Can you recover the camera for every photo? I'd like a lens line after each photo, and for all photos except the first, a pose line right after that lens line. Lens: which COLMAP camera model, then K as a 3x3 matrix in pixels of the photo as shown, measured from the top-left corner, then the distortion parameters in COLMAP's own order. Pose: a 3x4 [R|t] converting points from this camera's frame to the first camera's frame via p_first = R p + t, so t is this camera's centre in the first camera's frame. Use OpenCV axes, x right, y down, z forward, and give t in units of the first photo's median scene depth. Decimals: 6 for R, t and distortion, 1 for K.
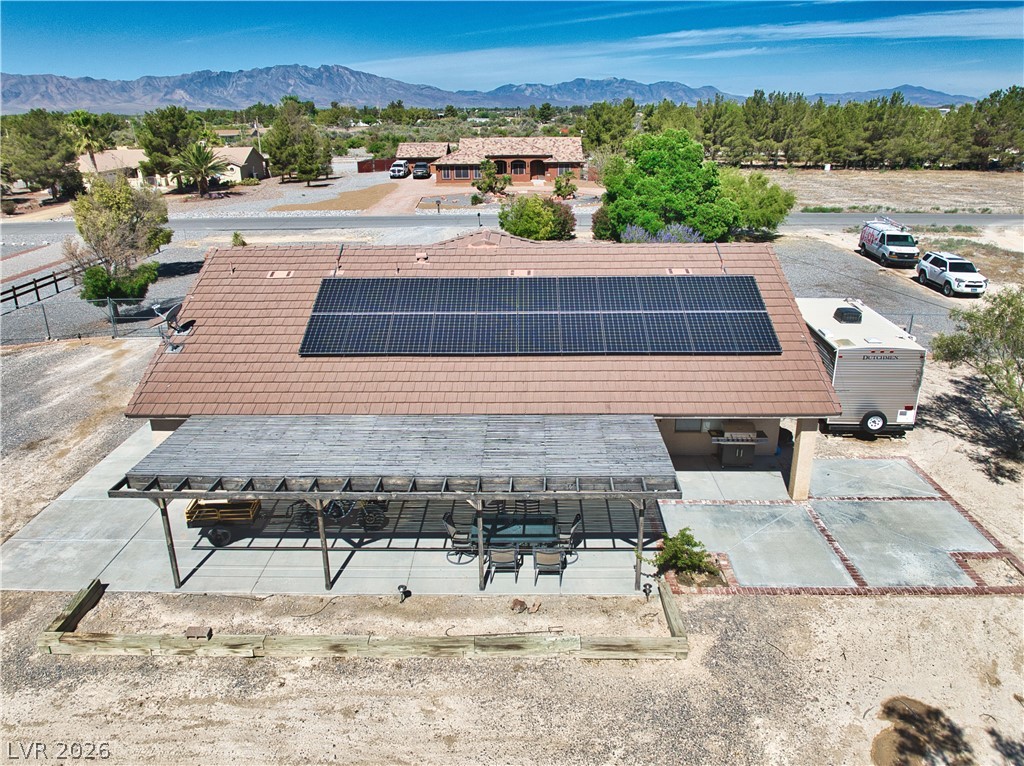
lens RADIAL K [[756.1, 0, 513.4], [0, 756.1, 379.0], [0, 0, 1]] dist [-0.040609, -0.007875]
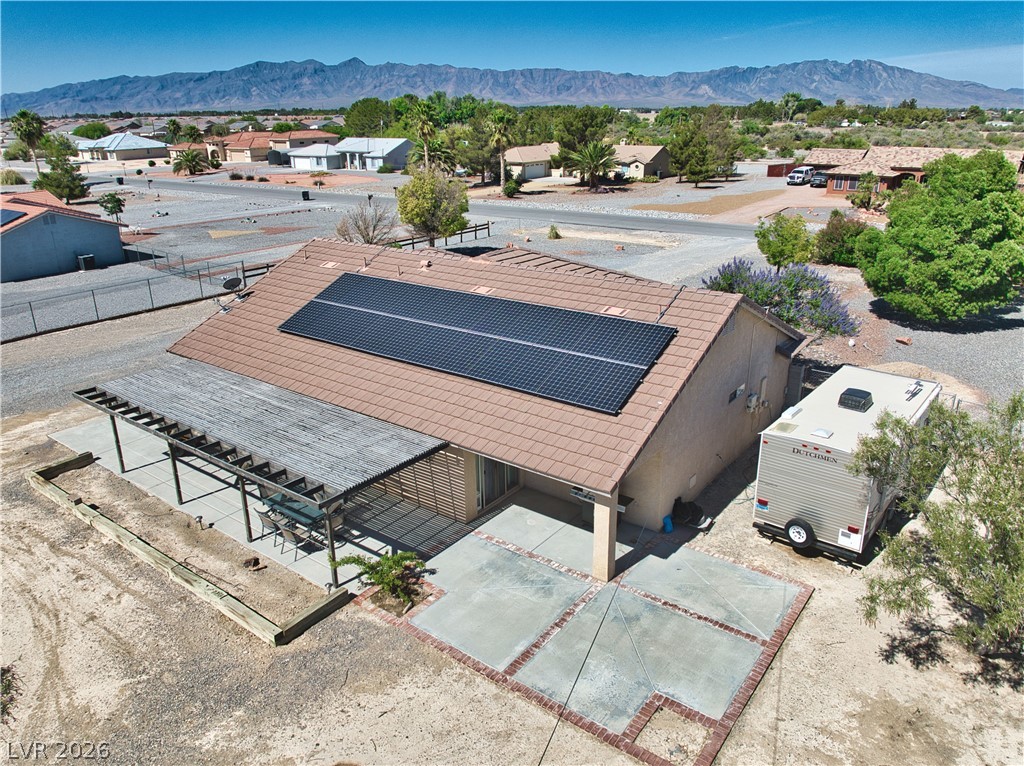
lens RADIAL K [[748.6, 0, 514.6], [0, 748.6, 385.4], [0, 0, 1]] dist [-0.040222, -0.007756]
pose [[0.808960, 0.204057, -0.551312, 0.527202], [-0.195463, 0.977830, 0.075114, -0.079446], [0.554417, 0.046997, 0.830911, 0.137702]]
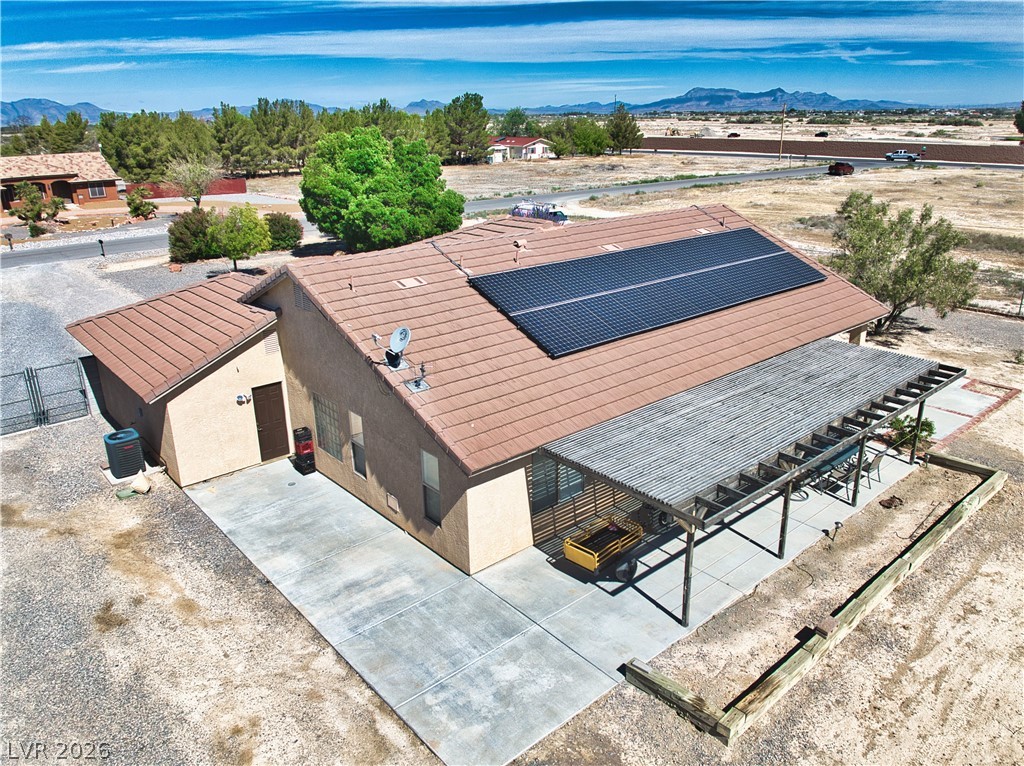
lens RADIAL K [[756.1, 0, 513.4], [0, 756.1, 379.0], [0, 0, 1]] dist [-0.040609, -0.007875]
pose [[0.742505, -0.220984, 0.632339, -0.629339], [0.232024, 0.970421, 0.066687, -0.055186], [-0.628372, 0.097202, 0.771816, 0.258254]]
